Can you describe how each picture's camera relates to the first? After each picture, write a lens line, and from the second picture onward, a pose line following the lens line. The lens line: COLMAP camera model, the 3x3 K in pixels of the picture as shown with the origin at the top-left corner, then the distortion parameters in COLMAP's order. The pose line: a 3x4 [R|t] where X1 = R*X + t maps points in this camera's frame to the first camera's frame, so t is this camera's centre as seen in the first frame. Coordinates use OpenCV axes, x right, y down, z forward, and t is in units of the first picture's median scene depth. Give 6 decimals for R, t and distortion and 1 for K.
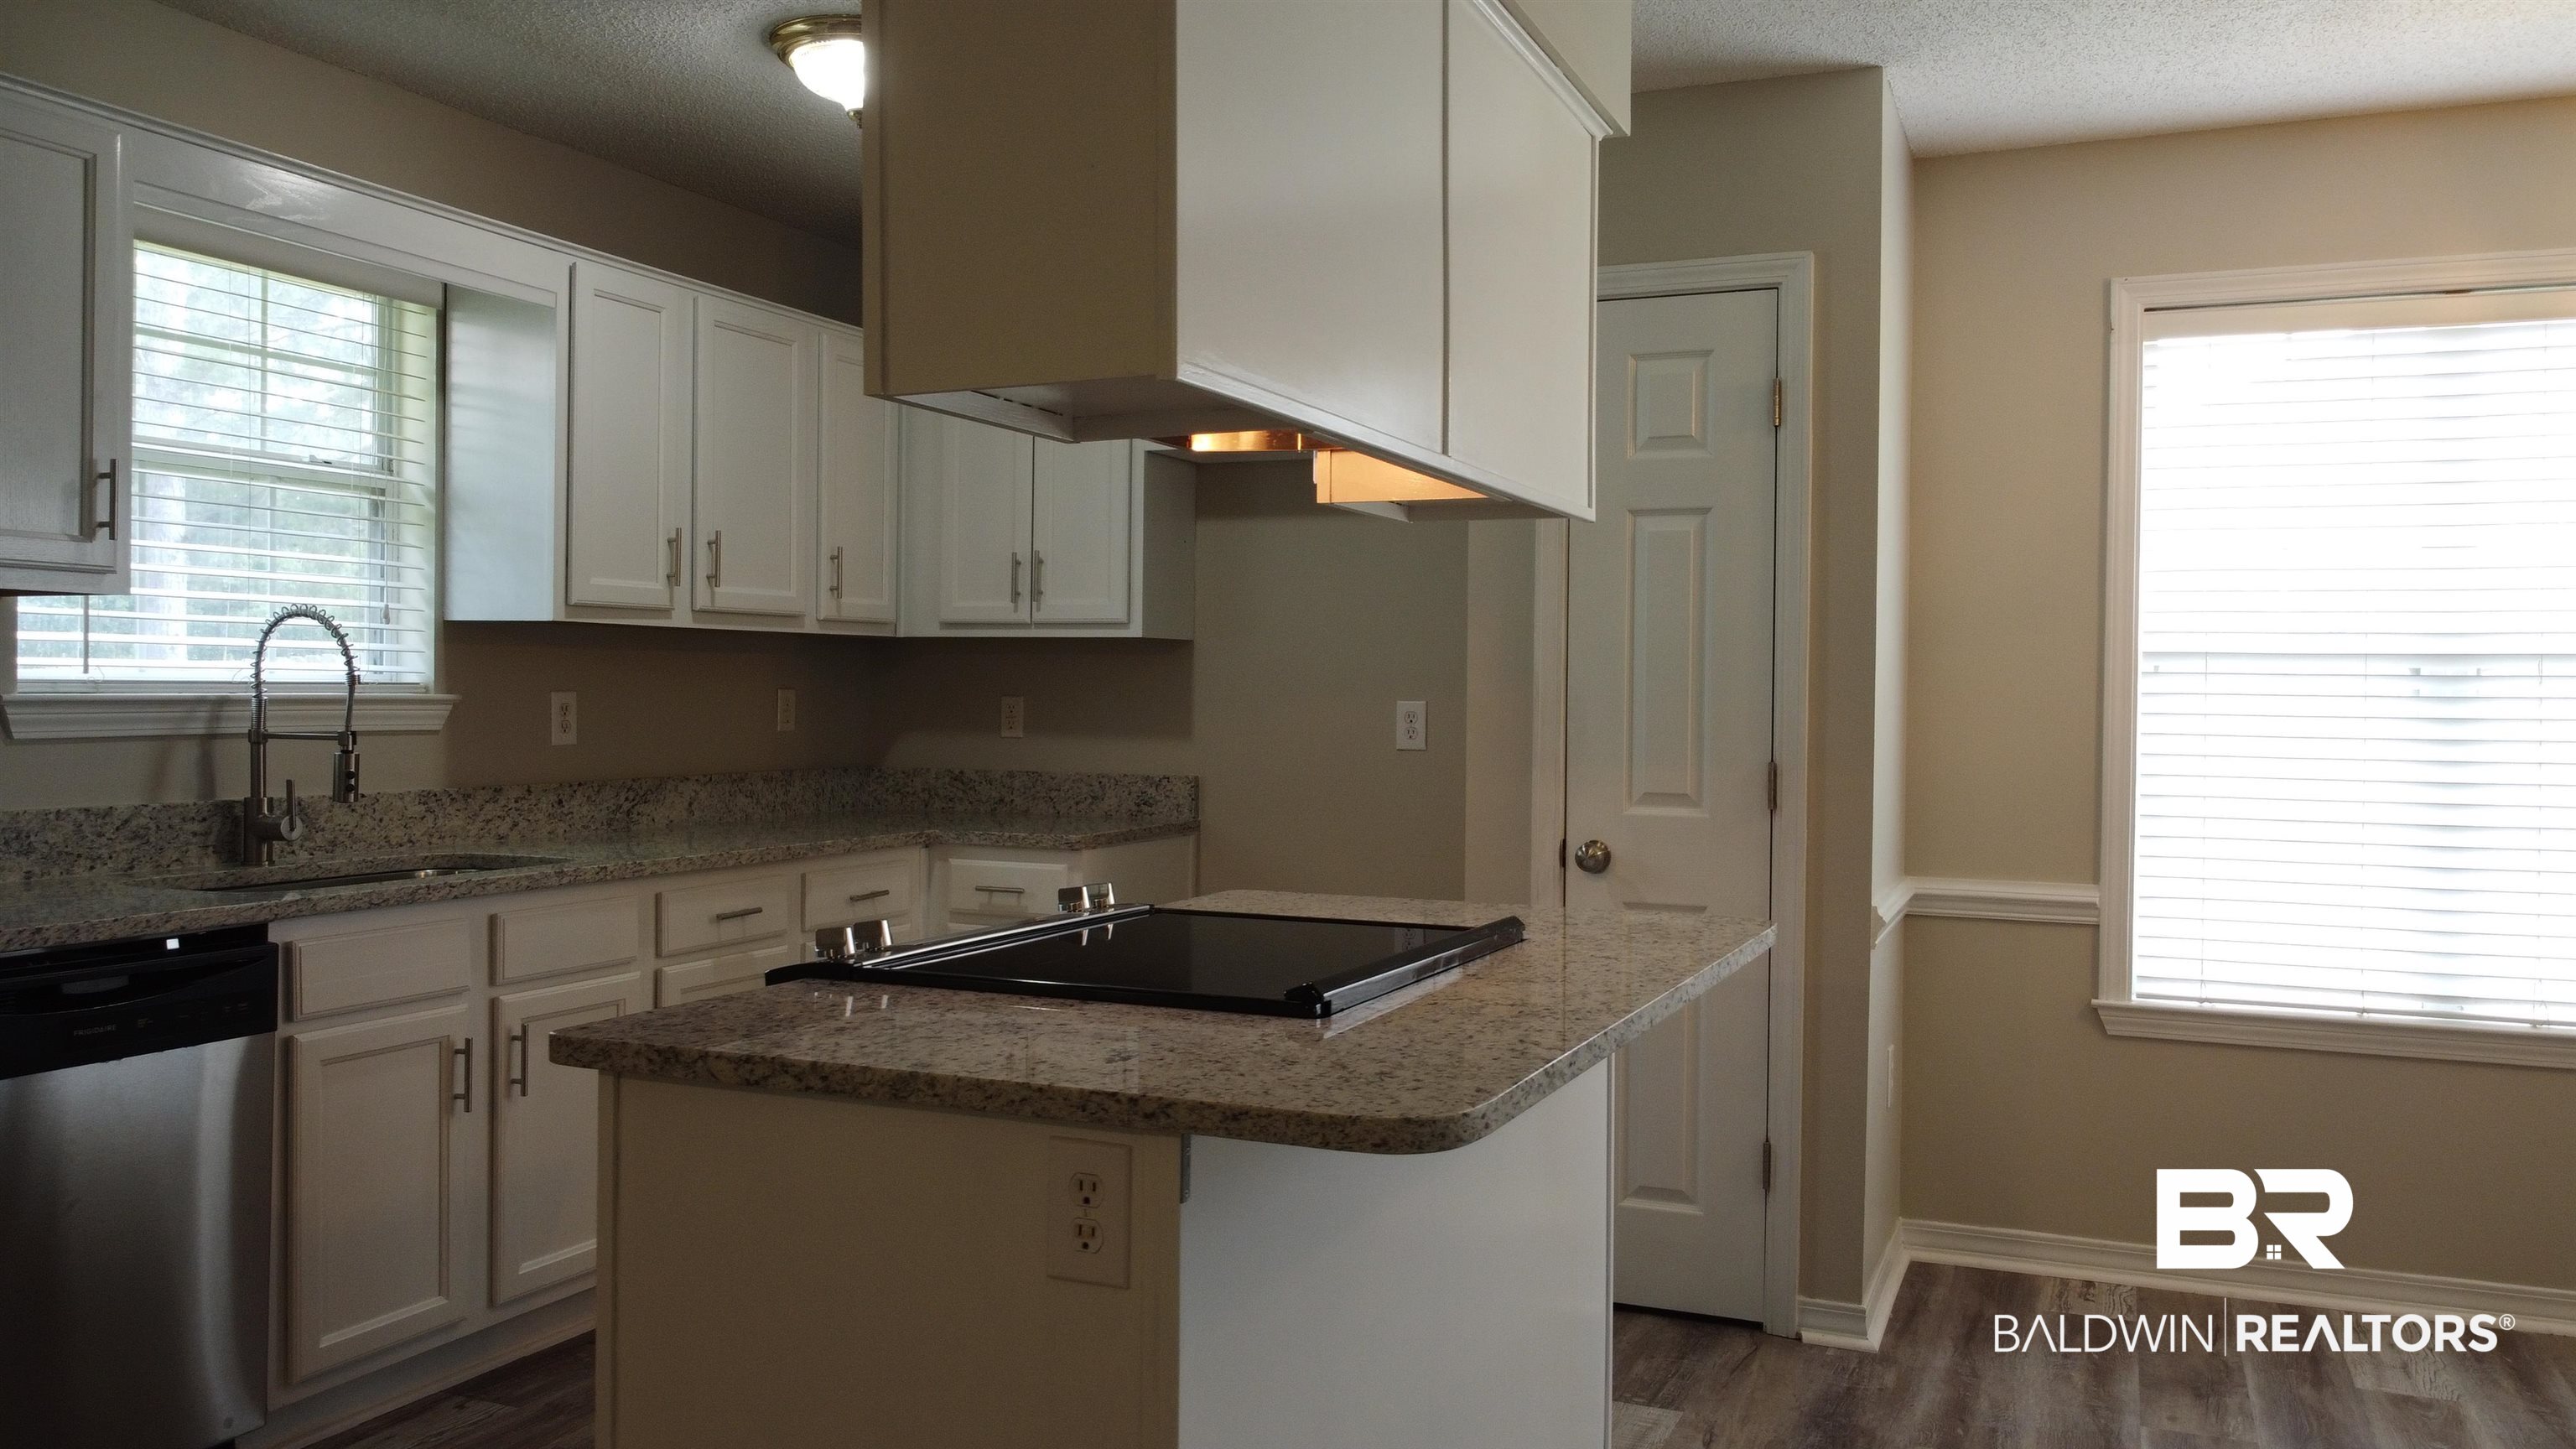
lens RADIAL K [[1957.7, 0, 1268.1], [0, 1957.7, 705.6], [0, 0, 1]] dist [-0.007282, -0.001143]
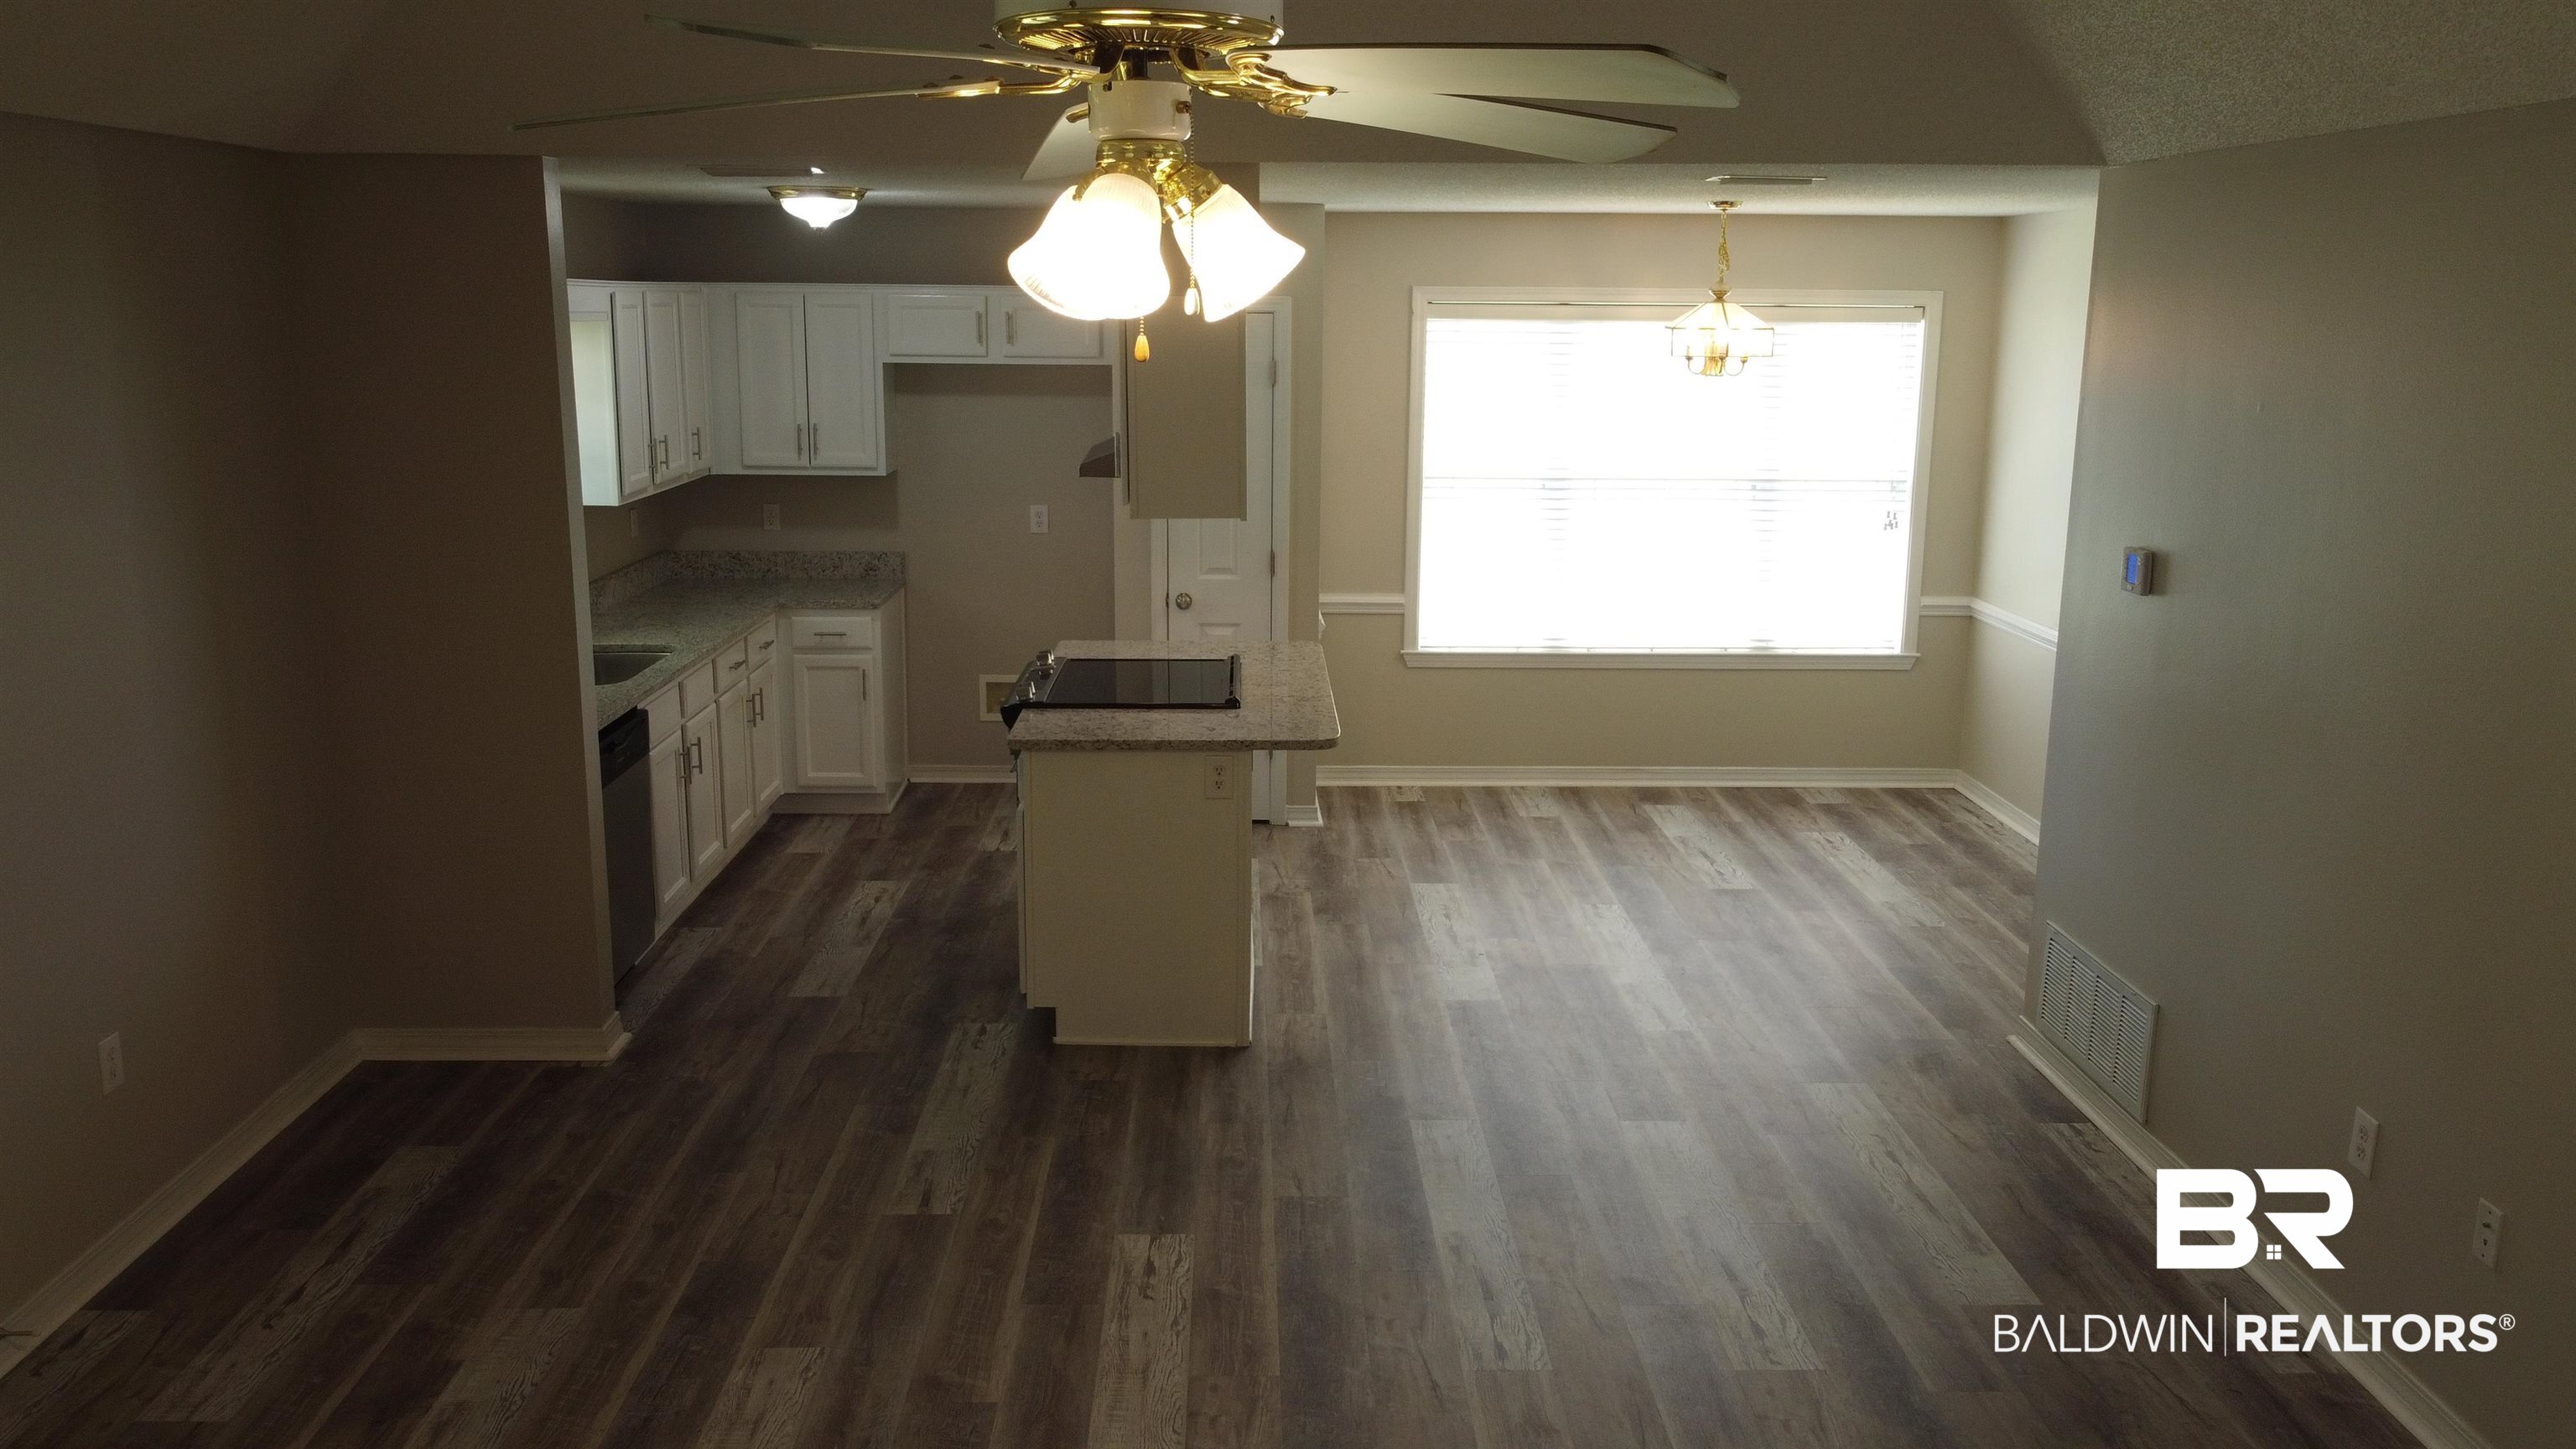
lens RADIAL K [[1957.7, 0, 1268.1], [0, 1957.7, 705.6], [0, 0, 1]] dist [-0.007282, -0.001143]
pose [[0.910315, -0.089812, 0.404055, -0.526289], [0.006821, 0.979298, 0.202307, -0.204254], [-0.413860, -0.181407, 0.892083, -0.758587]]
